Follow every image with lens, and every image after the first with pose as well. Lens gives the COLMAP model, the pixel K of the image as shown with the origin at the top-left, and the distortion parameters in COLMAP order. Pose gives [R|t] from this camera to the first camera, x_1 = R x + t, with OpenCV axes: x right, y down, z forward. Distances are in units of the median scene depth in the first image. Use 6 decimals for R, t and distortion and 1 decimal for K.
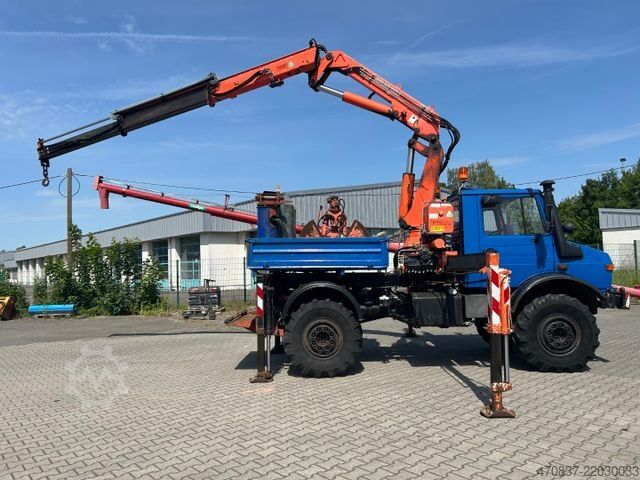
lens RADIAL K [[477.6, 0, 320.0], [0, 477.6, 240.0], [0, 0, 1]] dist [0.047846, -0.053302]
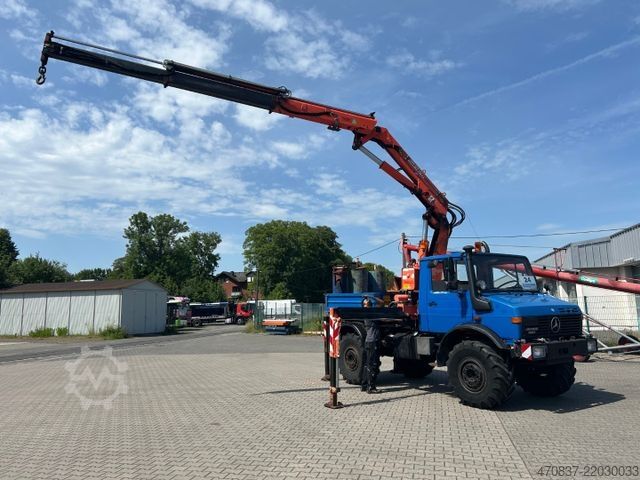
lens RADIAL K [[496.0, 0, 321.7], [0, 496.0, 264.1], [0, 0, 1]] dist [0.108680, -0.000541]
pose [[0.574656, -0.052006, -0.816741, 1.120685], [0.042222, 0.998534, -0.033875, -0.044562], [0.817305, -0.015018, 0.576009, -0.025950]]
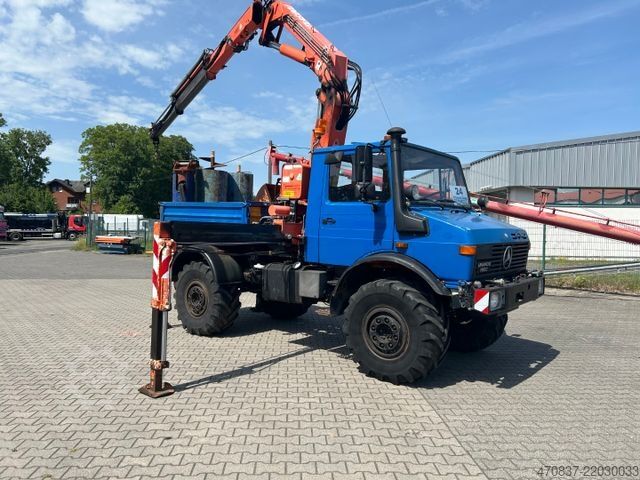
lens RADIAL K [[478.0, 0, 320.0], [0, 478.0, 240.0], [0, 0, 1]] dist [0.072912, -0.092804]
pose [[0.785293, 0.060240, -0.616187, 0.730992], [-0.010754, 0.996432, 0.083708, -0.010664], [0.619031, -0.059109, 0.783139, 0.297287]]
